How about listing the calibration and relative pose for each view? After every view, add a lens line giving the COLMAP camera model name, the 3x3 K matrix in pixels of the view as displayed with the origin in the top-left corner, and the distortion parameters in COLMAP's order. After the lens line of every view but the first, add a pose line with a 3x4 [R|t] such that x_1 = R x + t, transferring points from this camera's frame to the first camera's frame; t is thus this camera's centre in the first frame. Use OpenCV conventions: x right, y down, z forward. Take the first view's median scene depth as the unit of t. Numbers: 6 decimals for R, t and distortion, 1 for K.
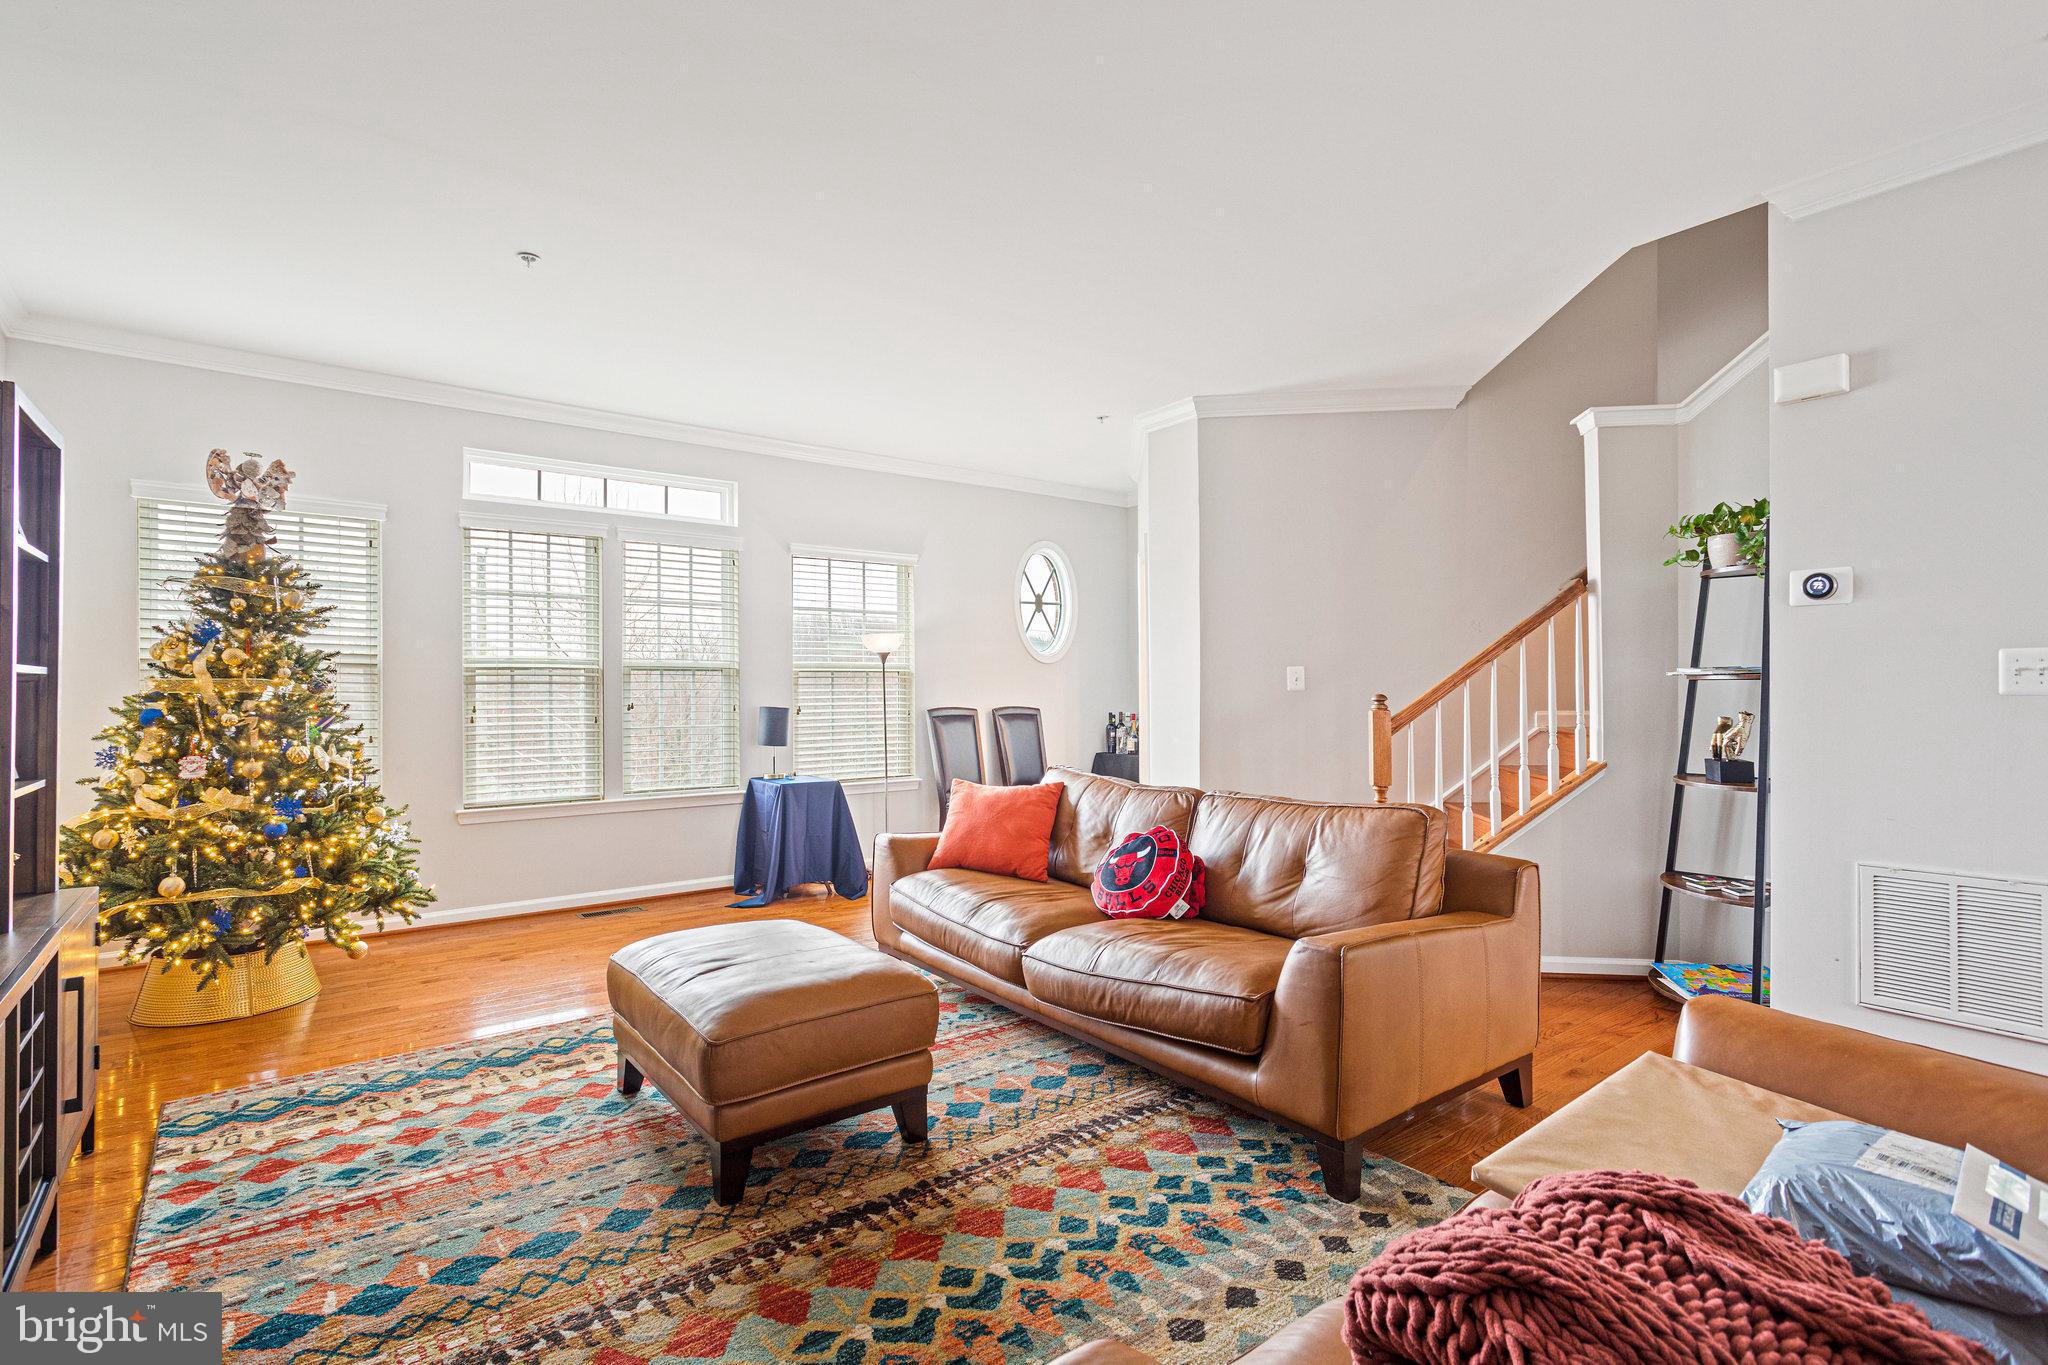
lens RADIAL K [[985.5, 0, 1020.7], [0, 985.5, 685.5], [0, 0, 1]] dist [0.000516, 0.002304]
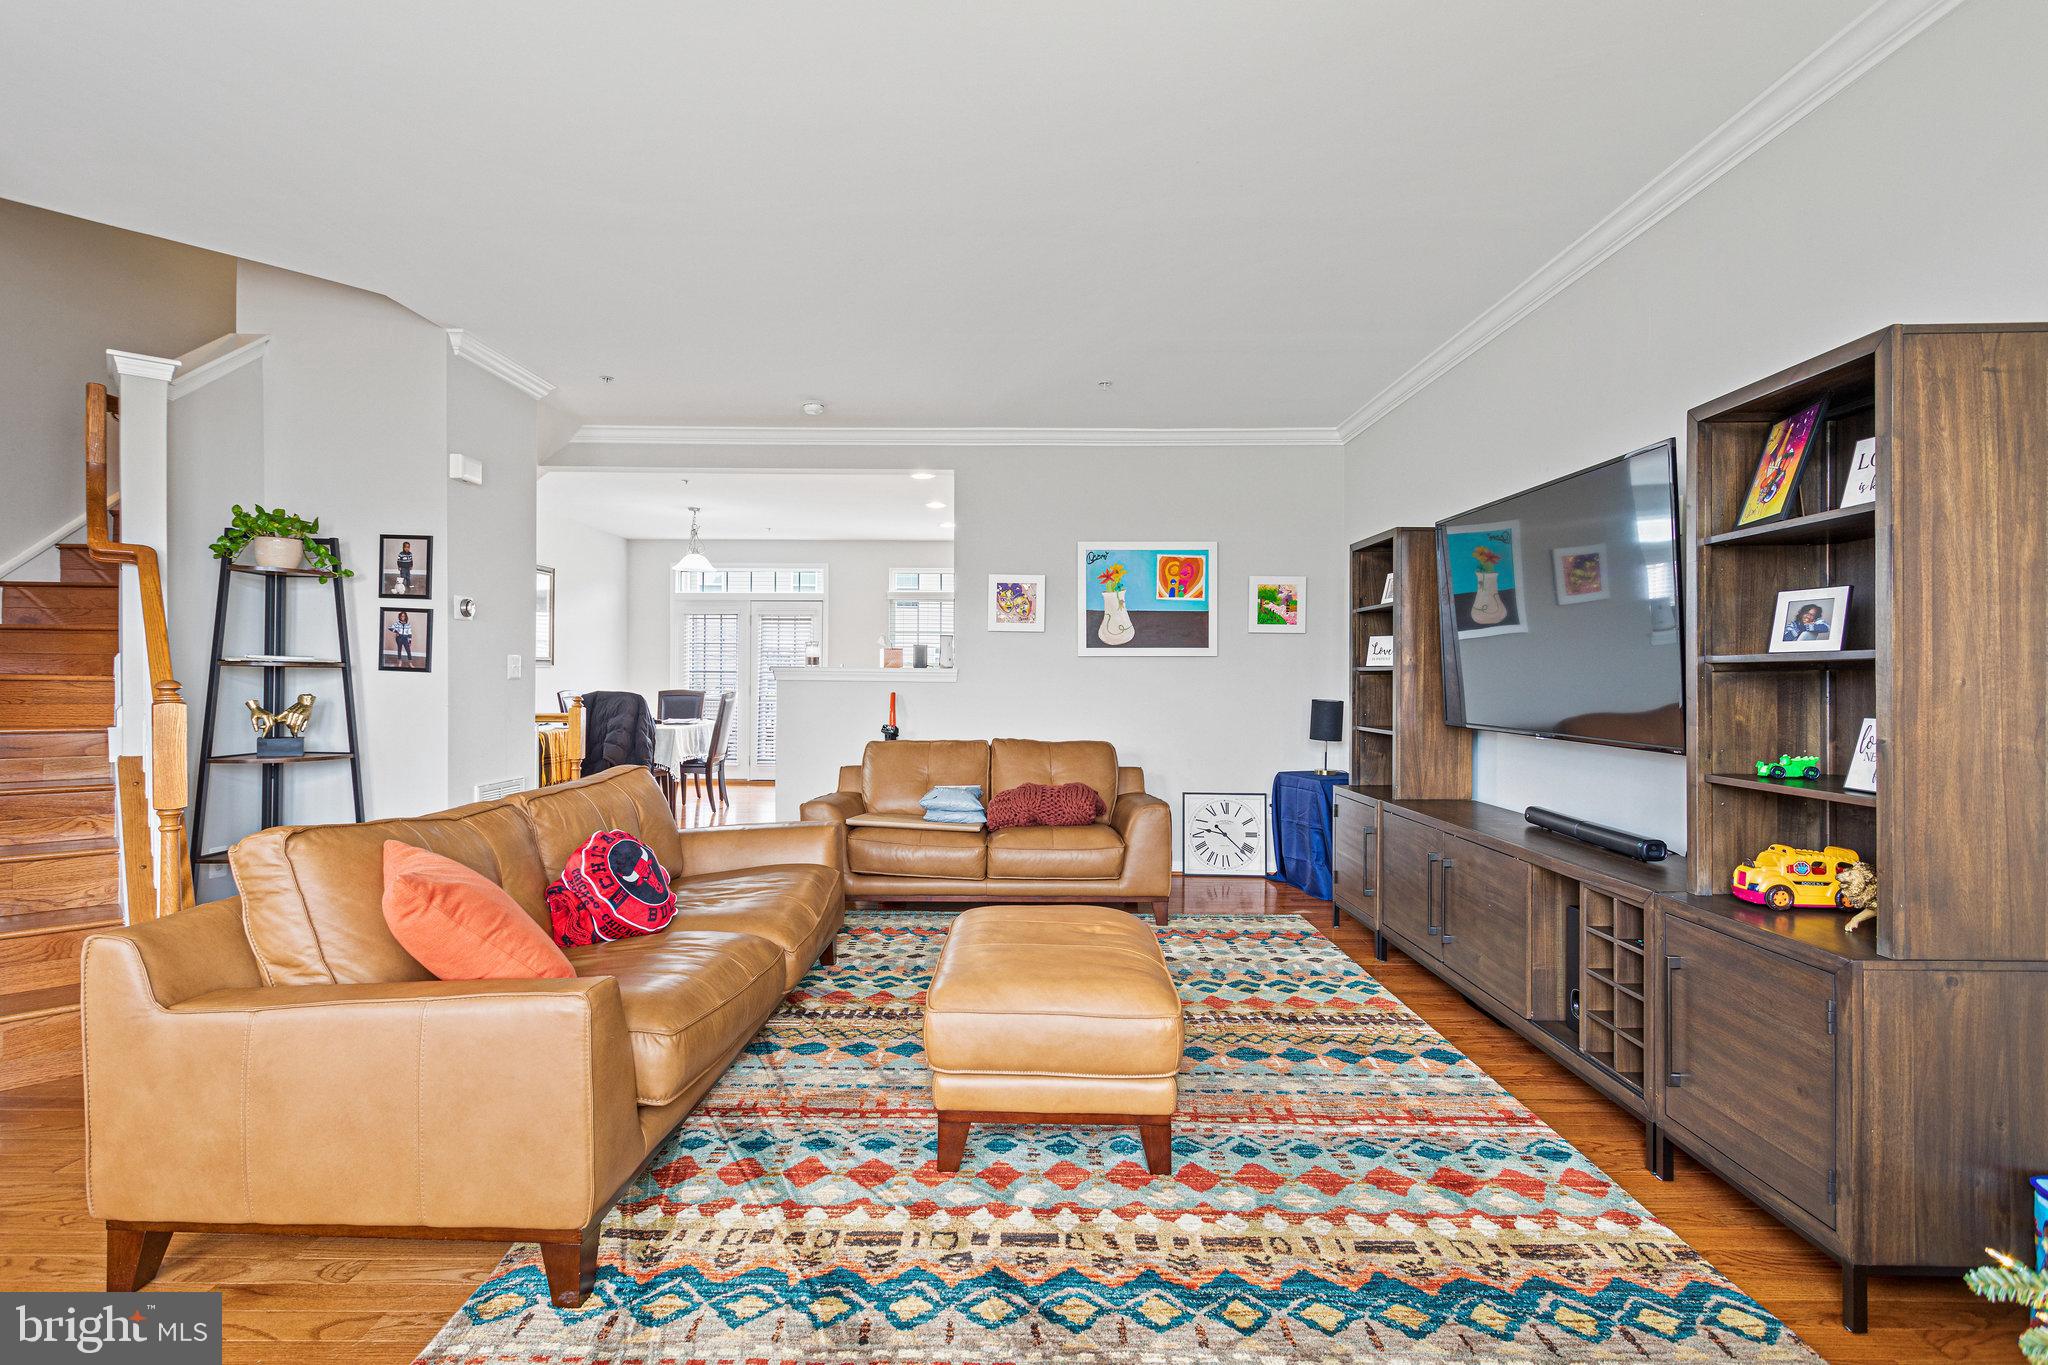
lens RADIAL K [[985.5, 0, 1020.2], [0, 985.5, 666.3], [0, 0, 1]] dist [0.000516, 0.002304]
pose [[-0.788080, 0.006829, 0.615535, -0.932482], [-0.007050, 0.999773, -0.020119, 0.015571], [-0.615533, -0.020195, -0.787853, 1.978010]]
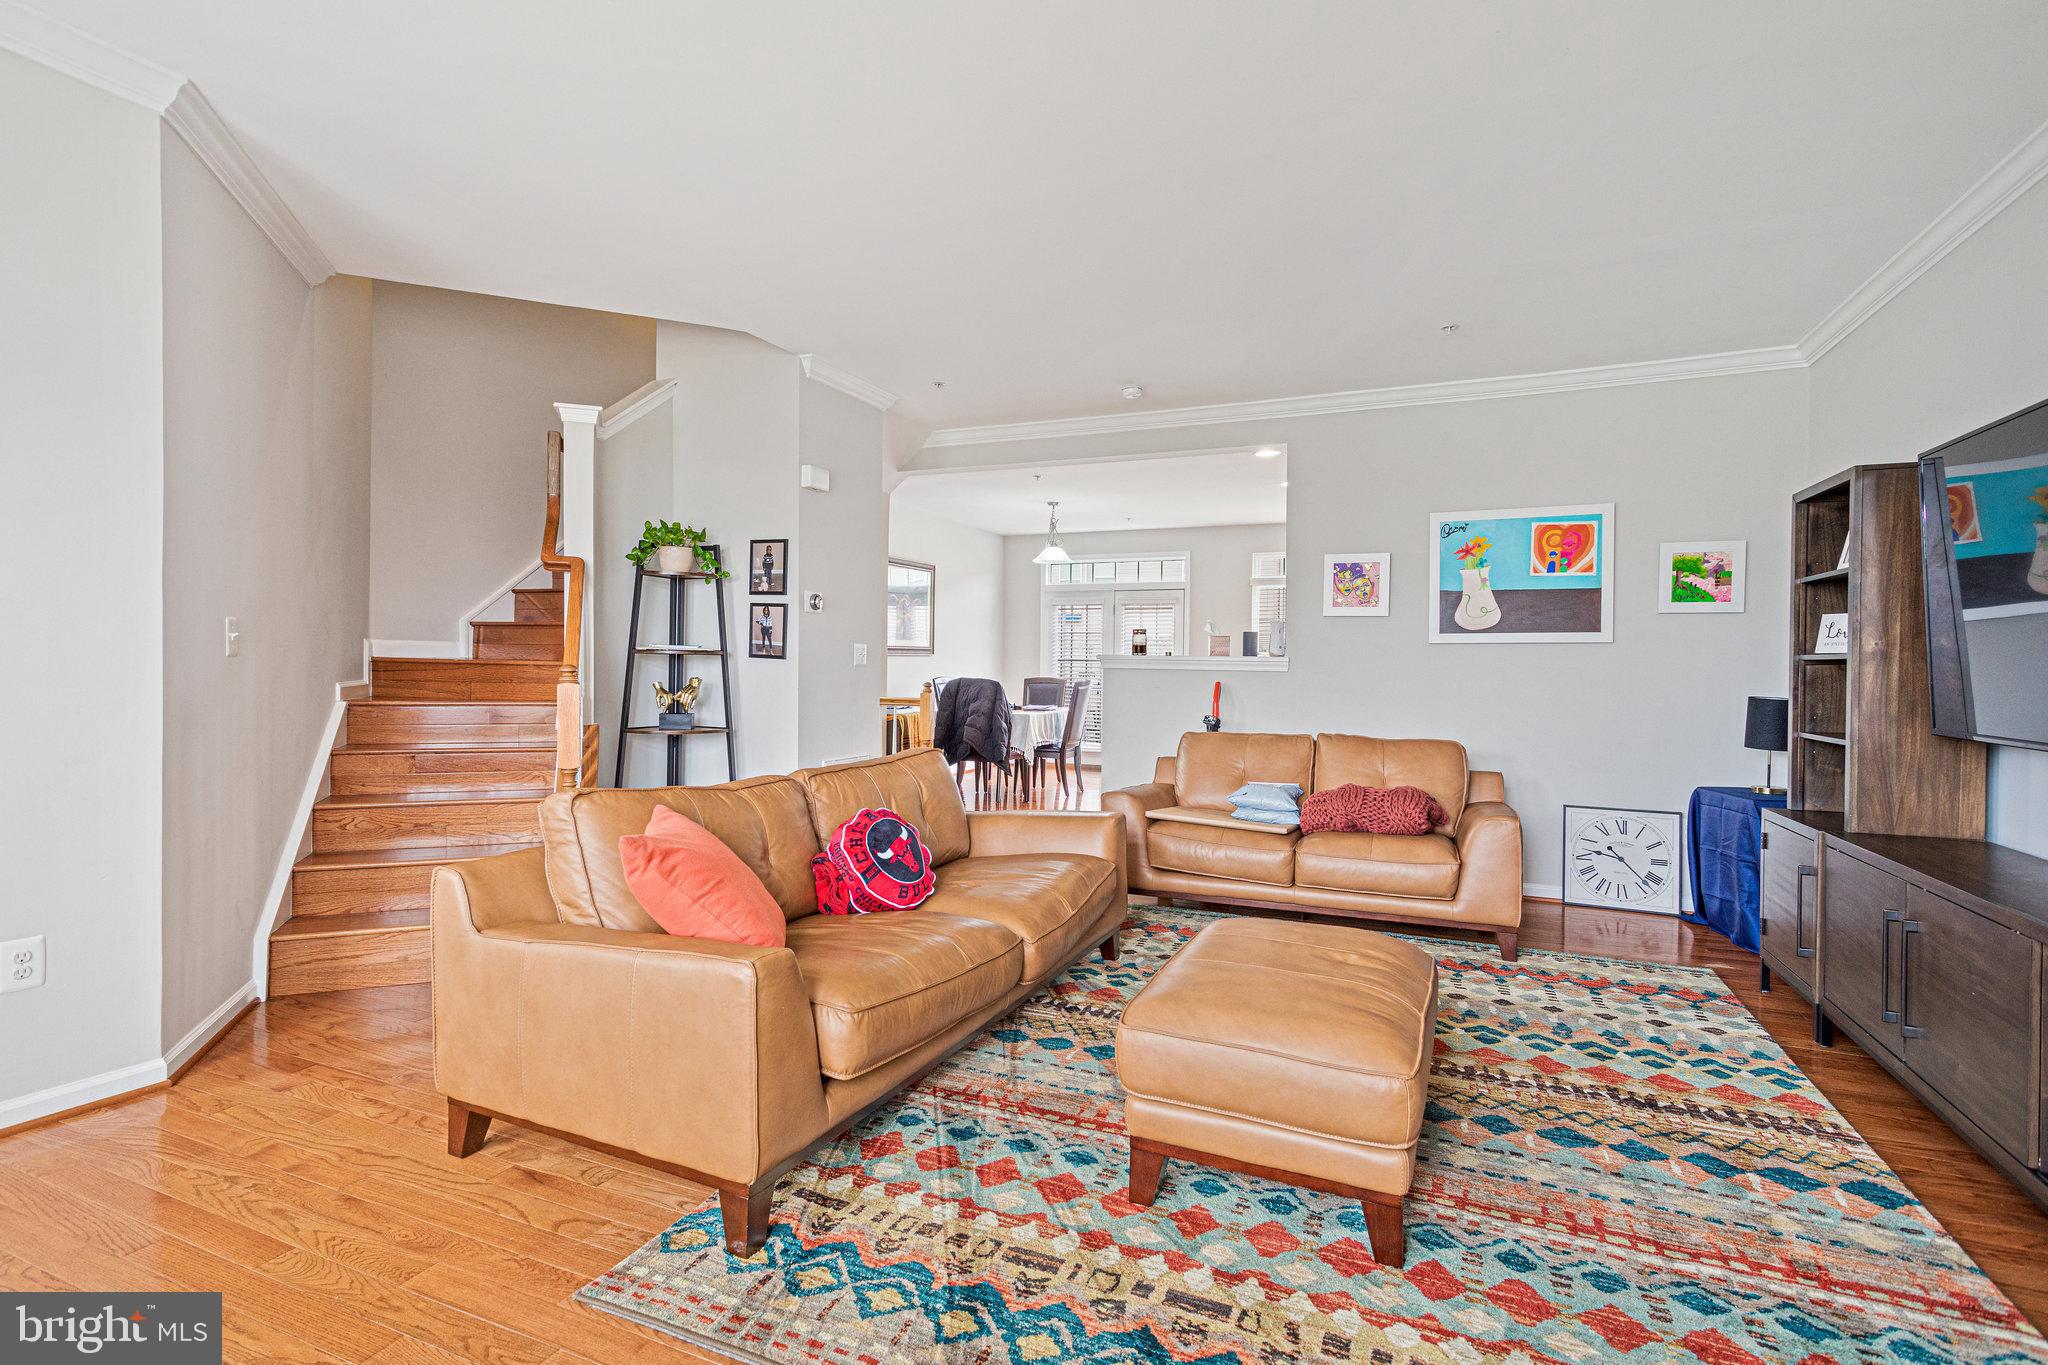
lens RADIAL K [[985.5, 0, 1011.3], [0, 985.5, 663.7], [0, 0, 1]] dist [0.000516, 0.002304]
pose [[-0.476237, -0.000542, 0.879317, -0.997493], [-0.015085, 0.999858, -0.007553, 0.015593], [-0.879188, -0.016861, -0.476177, 1.789745]]
